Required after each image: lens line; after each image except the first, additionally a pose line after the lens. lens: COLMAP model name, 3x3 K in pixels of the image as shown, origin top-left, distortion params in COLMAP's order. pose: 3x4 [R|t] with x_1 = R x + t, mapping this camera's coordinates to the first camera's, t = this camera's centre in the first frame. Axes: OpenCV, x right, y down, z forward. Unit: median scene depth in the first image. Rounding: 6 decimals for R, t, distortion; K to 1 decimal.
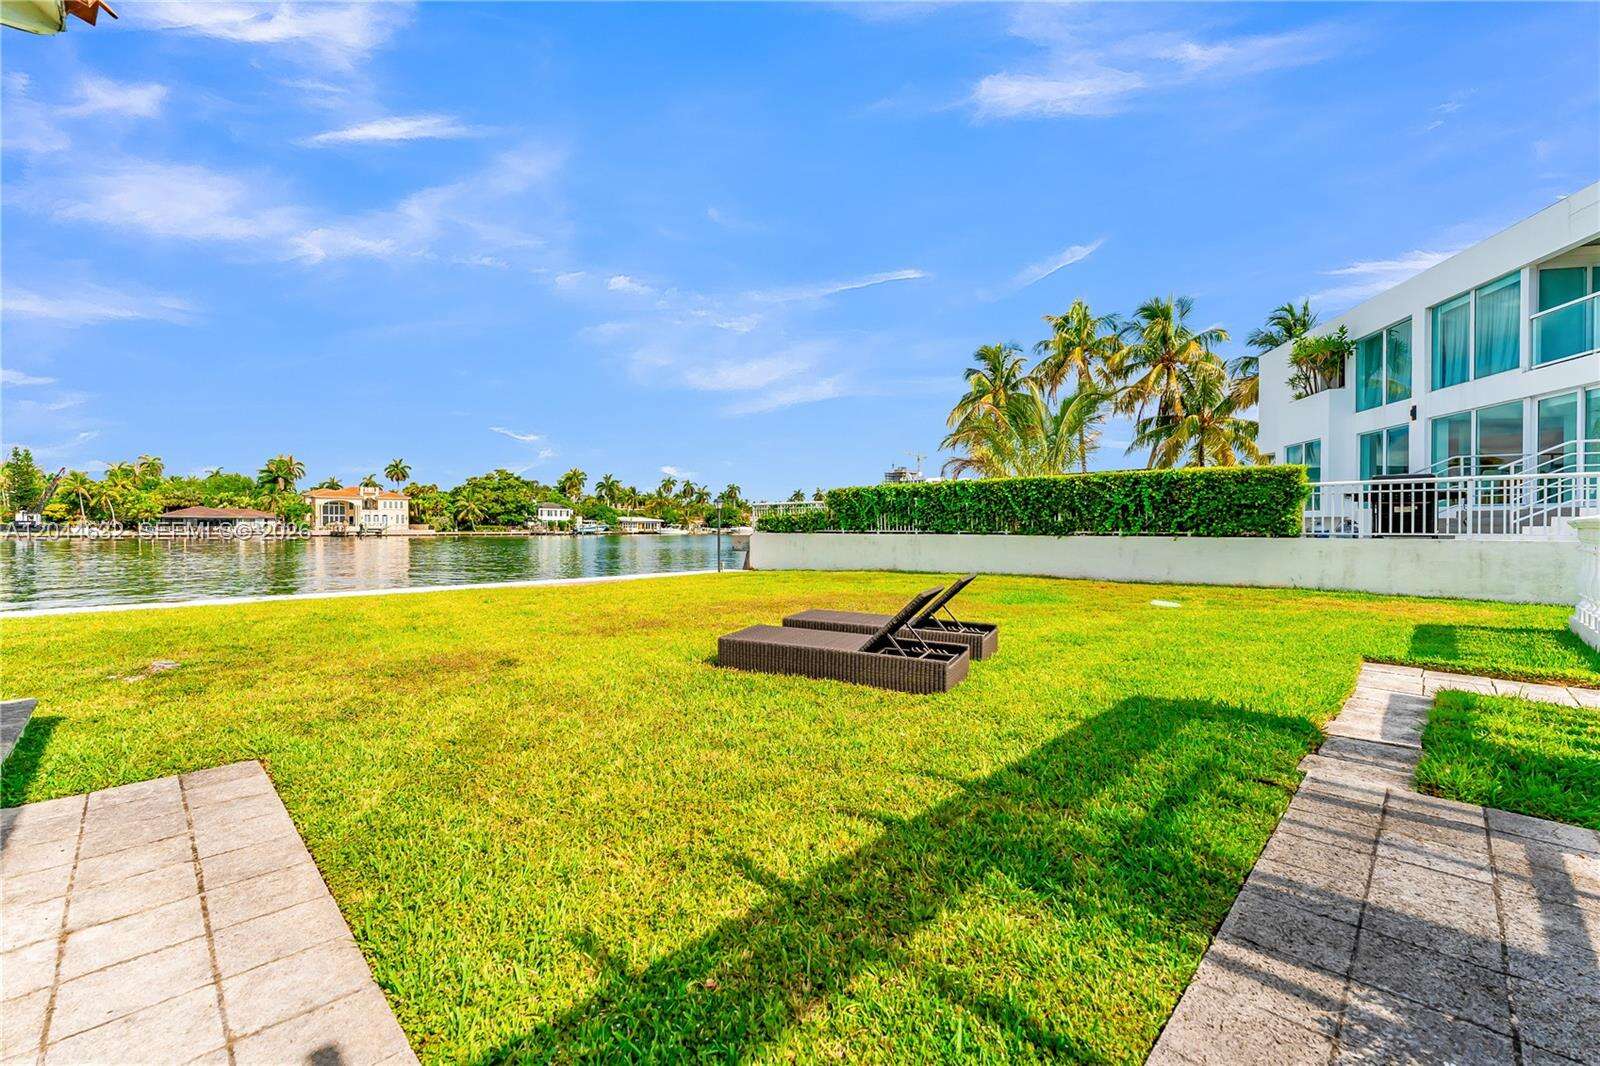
lens RADIAL K [[646.6, 0, 828.4], [0, 646.6, 531.1], [0, 0, 1]] dist [0.006386, -0.002545]
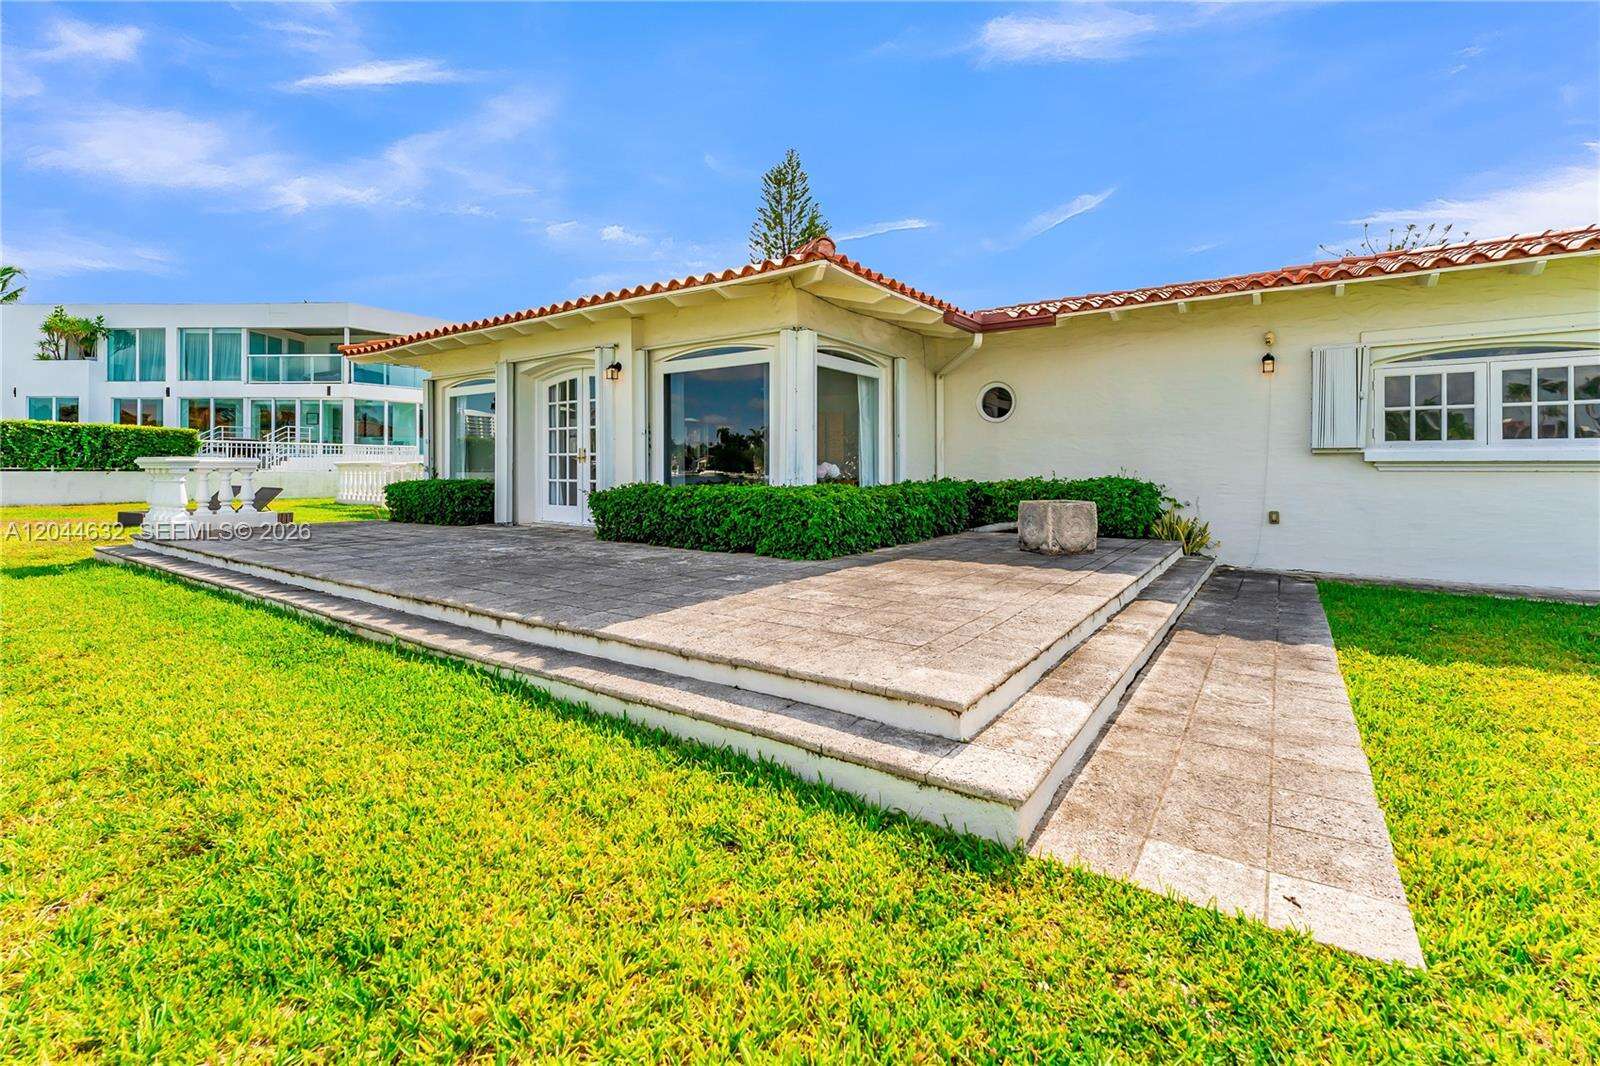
lens RADIAL K [[687.1, 0, 806.6], [0, 687.1, 469.4], [0, 0, 1]] dist [0.002994, 0.000042]
pose [[-0.156391, 0.001197, 0.987694, -1.054076], [0.005673, 0.999984, -0.000314, 0.011979], [-0.987679, 0.005555, -0.156396, -0.269691]]
